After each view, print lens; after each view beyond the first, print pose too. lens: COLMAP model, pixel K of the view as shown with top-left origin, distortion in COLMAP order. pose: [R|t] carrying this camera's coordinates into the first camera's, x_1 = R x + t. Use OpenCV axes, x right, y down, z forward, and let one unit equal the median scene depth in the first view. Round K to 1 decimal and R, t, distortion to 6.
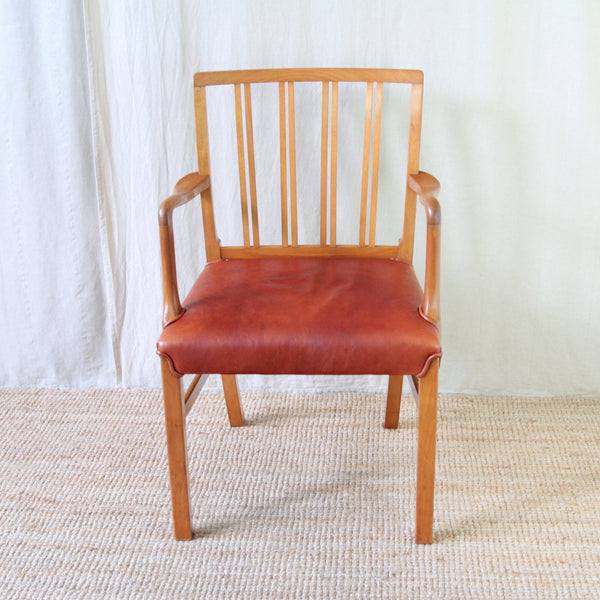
lens RADIAL K [[1037.6, 0, 316.4], [0, 1037.6, 317.7], [0, 0, 1]] dist [-0.116238, 0.063446]
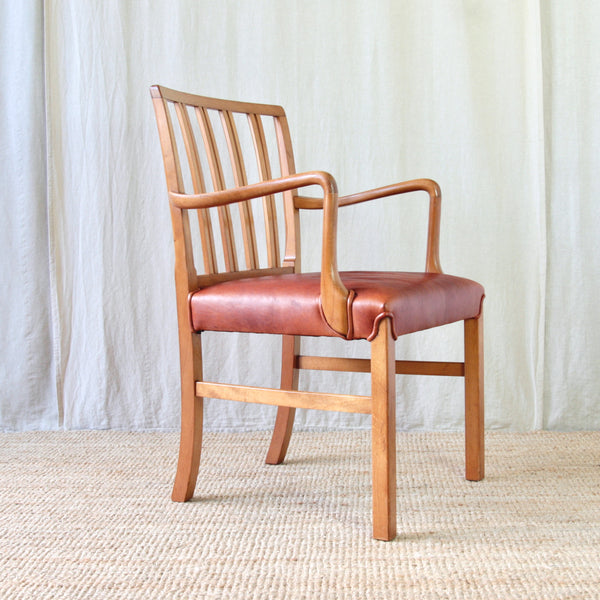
lens RADIAL K [[1053.6, 0, 302.1], [0, 1053.6, 312.3], [0, 0, 1]] dist [-0.112258, 0.055188]
pose [[0.999983, -0.005736, 0.000551, 0.061563], [0.005658, 0.959360, -0.282128, 0.278145], [0.001090, 0.282126, 0.959377, -0.069370]]
